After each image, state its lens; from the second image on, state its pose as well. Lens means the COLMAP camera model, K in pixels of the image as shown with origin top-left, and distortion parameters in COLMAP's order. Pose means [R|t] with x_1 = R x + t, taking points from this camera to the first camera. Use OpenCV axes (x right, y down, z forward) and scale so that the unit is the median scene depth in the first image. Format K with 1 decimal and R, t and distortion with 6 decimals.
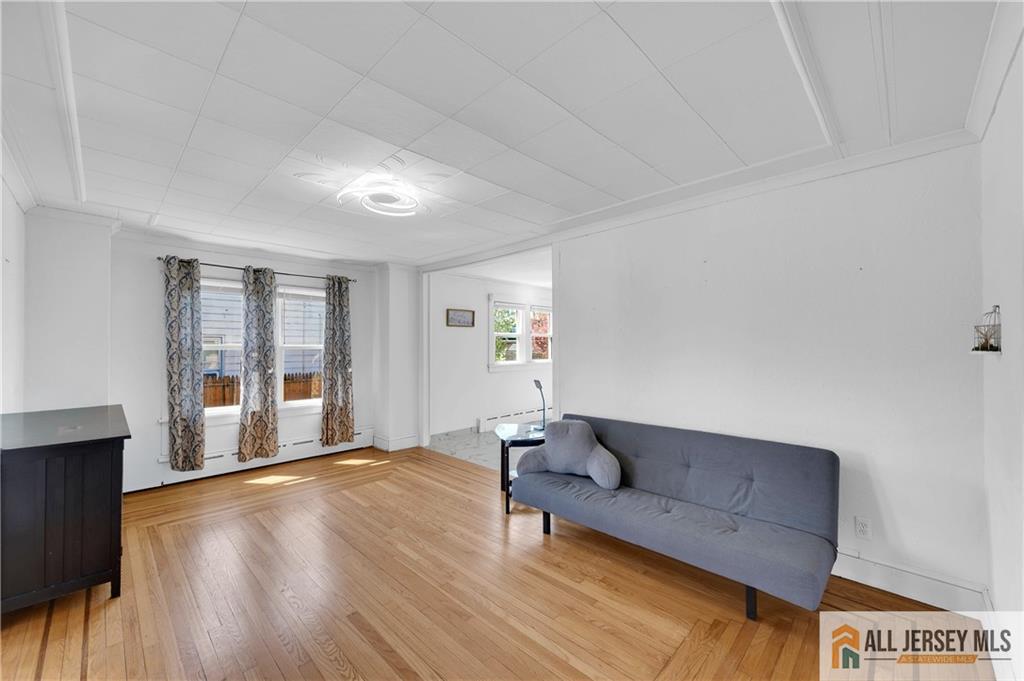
lens RADIAL K [[404.3, 0, 511.4], [0, 404.3, 340.5], [0, 0, 1]] dist [-0.003404, -0.000284]
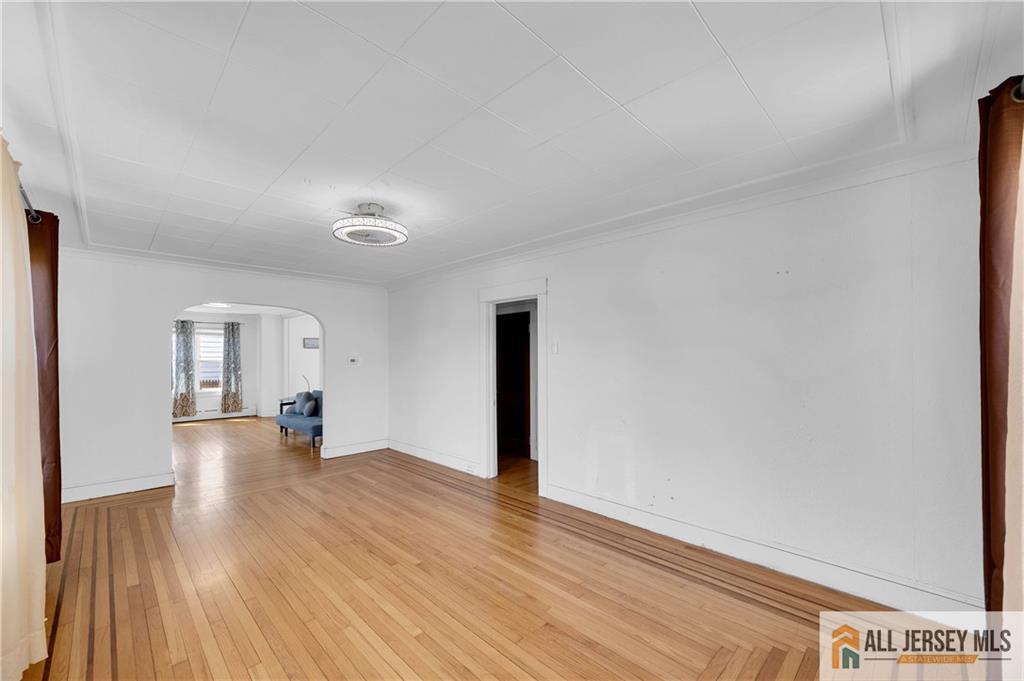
lens RADIAL K [[404.3, 0, 512.7], [0, 404.3, 351.4], [0, 0, 1]] dist [-0.003404, -0.000284]
pose [[0.999962, 0.003863, -0.007789, 0.891183], [-0.003891, 0.999986, -0.003500, -0.022900], [0.007776, 0.003530, 0.999964, -0.859818]]
